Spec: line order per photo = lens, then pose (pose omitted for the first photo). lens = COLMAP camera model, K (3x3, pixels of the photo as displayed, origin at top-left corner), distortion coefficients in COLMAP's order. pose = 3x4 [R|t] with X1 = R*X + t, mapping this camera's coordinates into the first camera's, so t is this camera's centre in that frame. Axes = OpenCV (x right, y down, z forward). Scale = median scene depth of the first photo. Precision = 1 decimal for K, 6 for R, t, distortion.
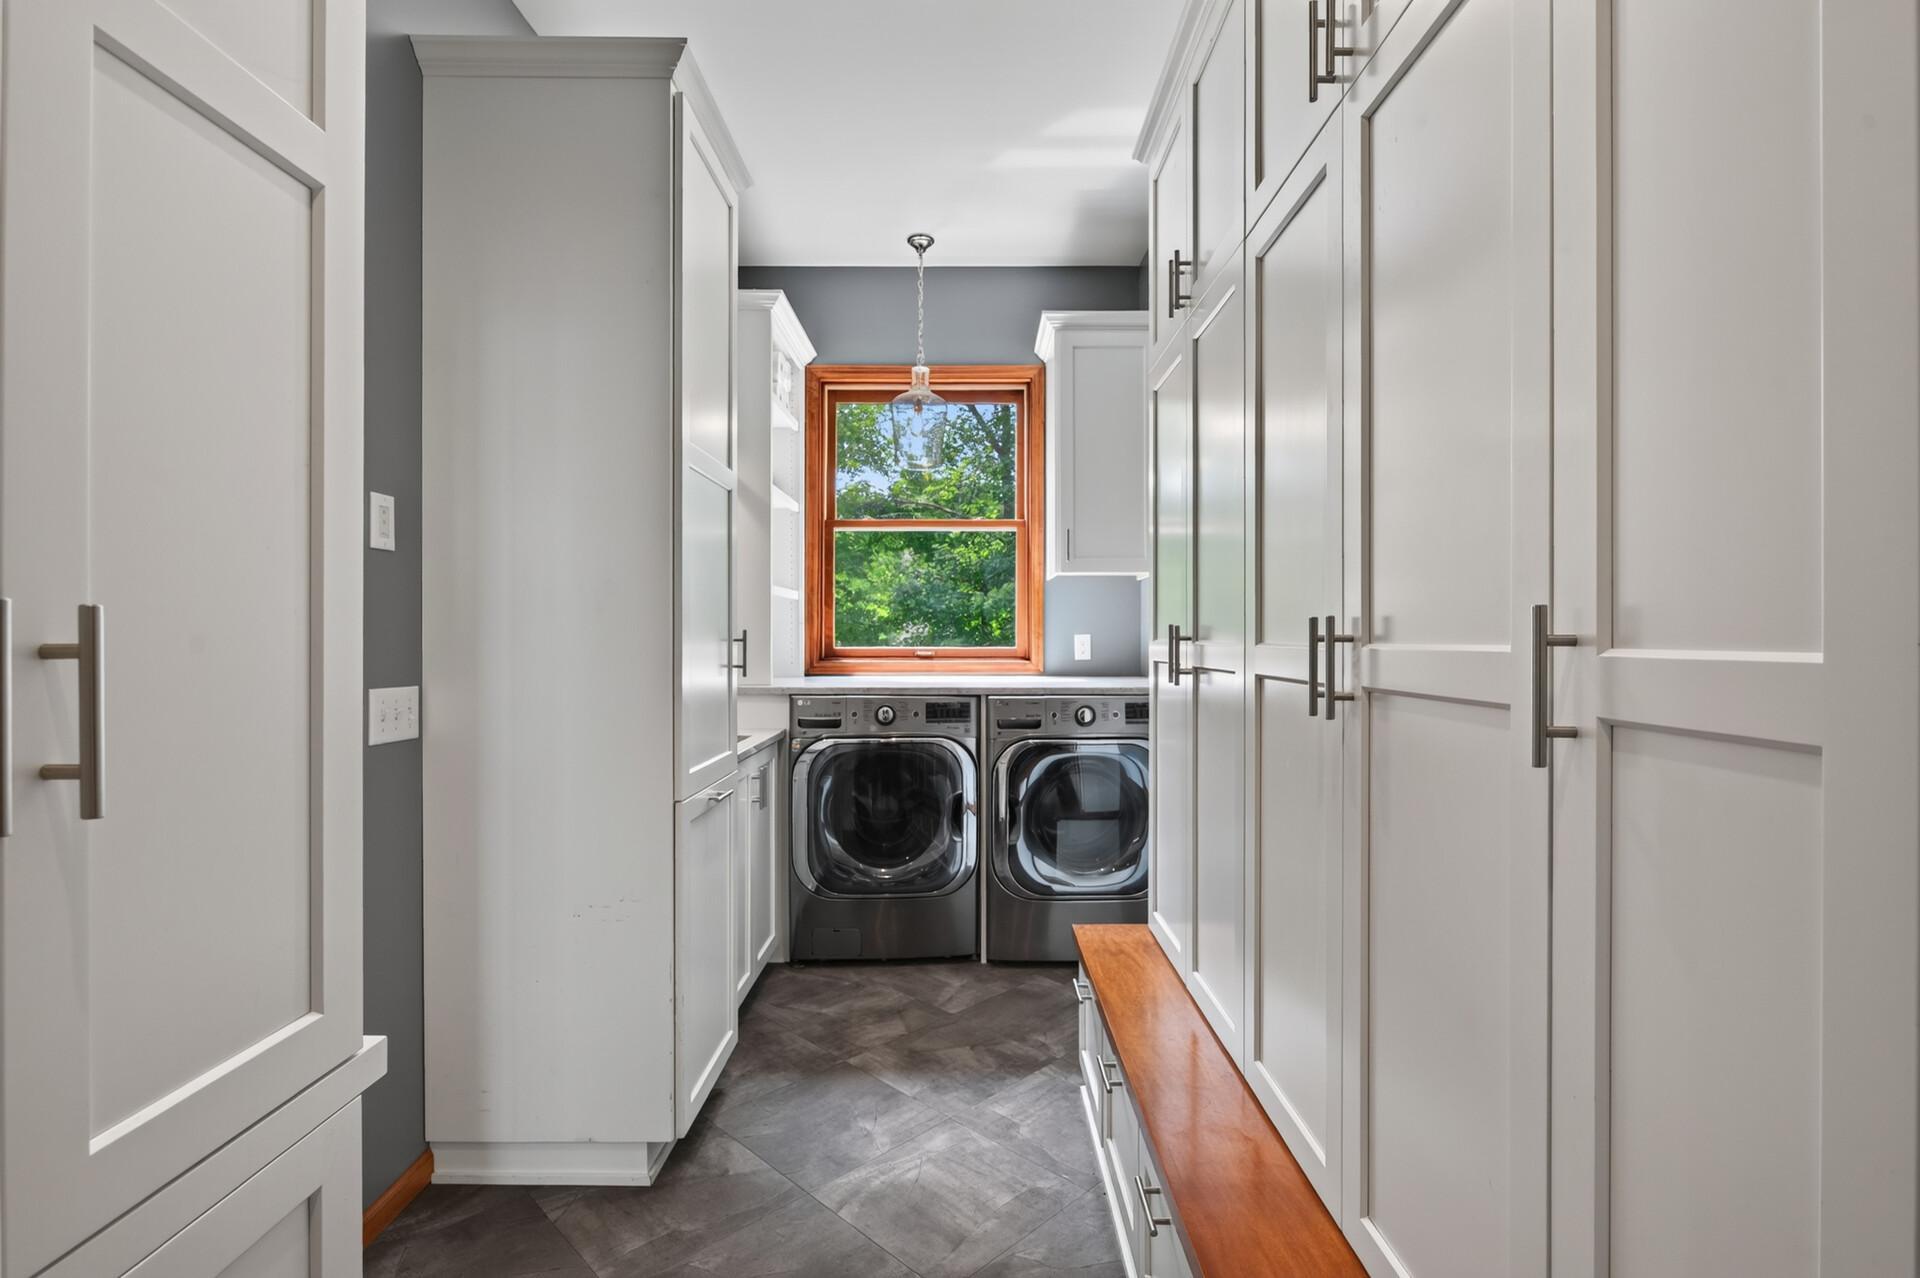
lens RADIAL K [[900.6, 0, 961.0], [0, 900.6, 637.4], [0, 0, 1]] dist [0.005323, 0.001030]
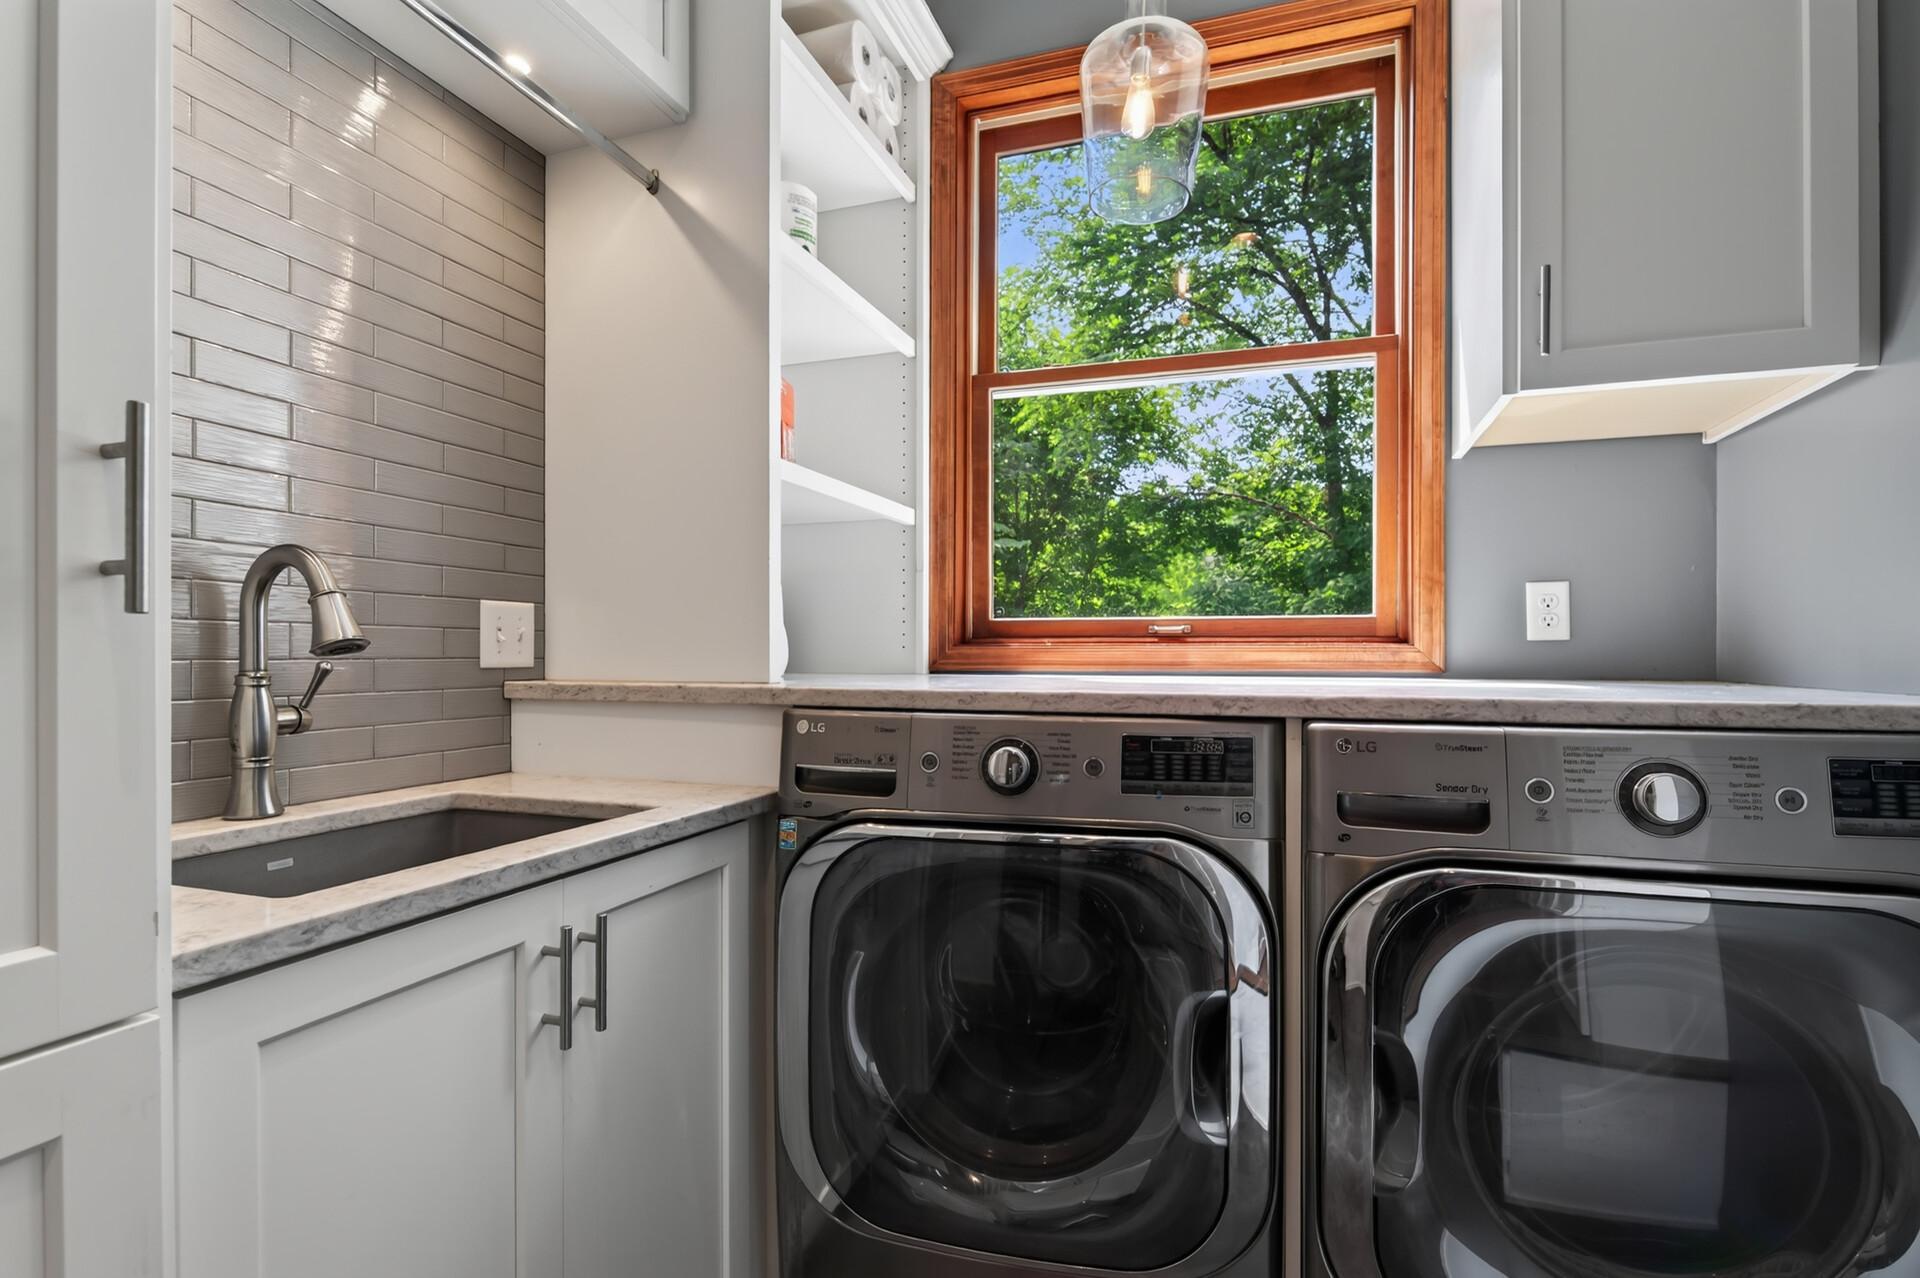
lens RADIAL K [[900.6, 0, 954.0], [0, 900.6, 651.1], [0, 0, 1]] dist [0.005323, 0.001030]
pose [[0.941452, -0.000773, -0.337147, 0.015335], [-0.000274, 0.999995, -0.003055, 0.031884], [0.337147, 0.002969, 0.941447, 0.513946]]
